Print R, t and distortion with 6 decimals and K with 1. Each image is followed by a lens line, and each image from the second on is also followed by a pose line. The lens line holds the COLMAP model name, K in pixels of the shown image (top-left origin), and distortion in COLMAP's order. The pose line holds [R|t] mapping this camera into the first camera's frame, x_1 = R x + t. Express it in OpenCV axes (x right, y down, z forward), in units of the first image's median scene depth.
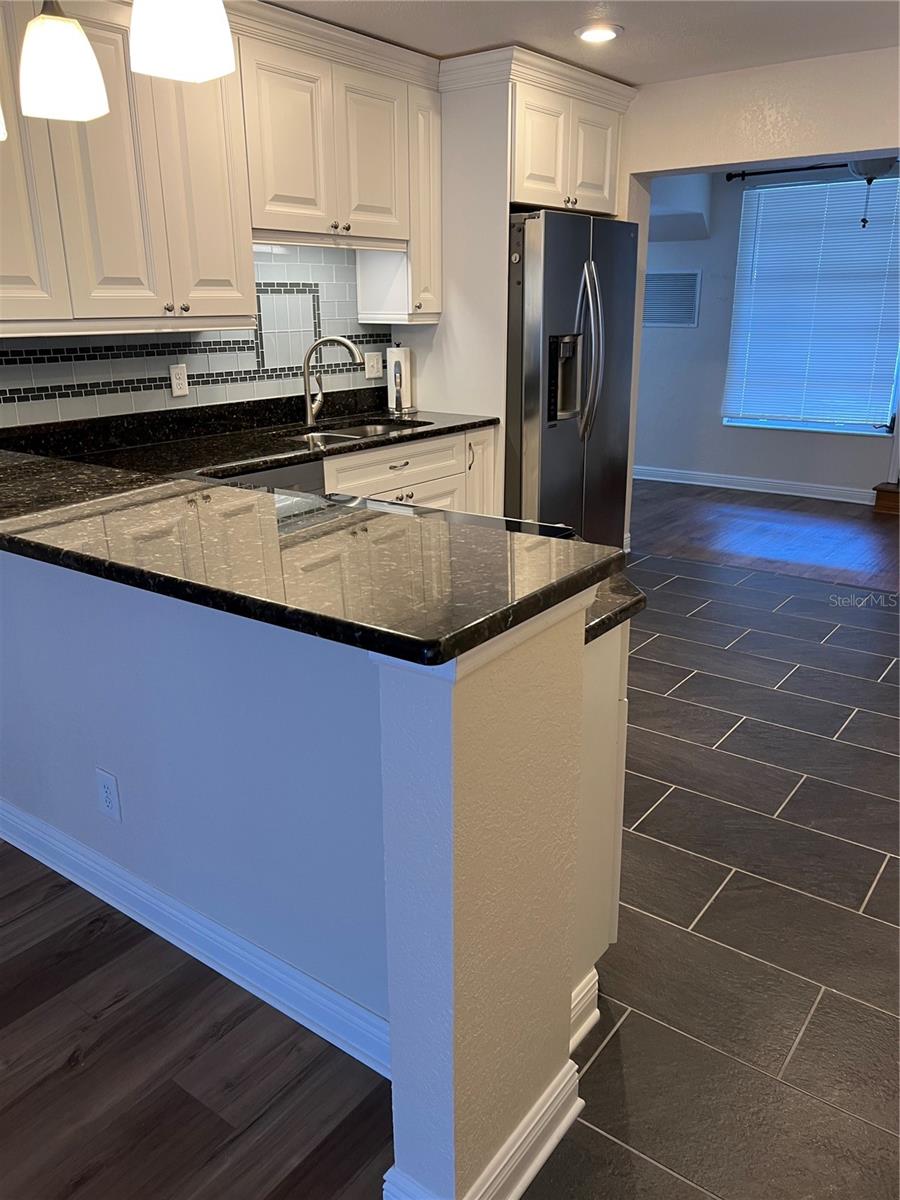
lens RADIAL K [[909.9, 0, 450.6], [0, 909.9, 618.1], [0, 0, 1]] dist [0.005863, 0.005970]
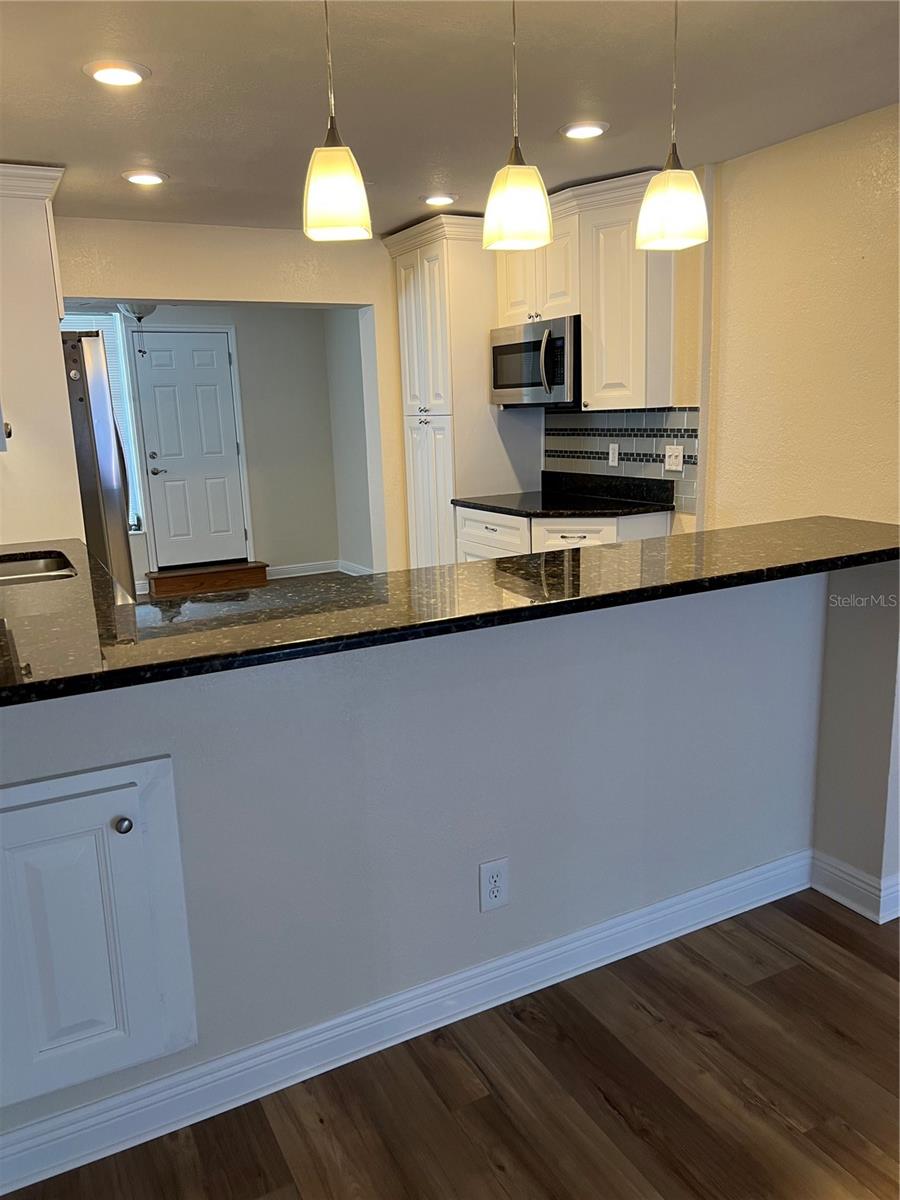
lens RADIAL K [[909.9, 0, 450.6], [0, 909.9, 618.1], [0, 0, 1]] dist [0.005863, 0.005970]
pose [[0.430065, -0.210374, 0.877945, -1.442453], [0.325766, 0.943115, 0.066412, -0.188295], [-0.841974, 0.257443, 0.474134, 0.597426]]
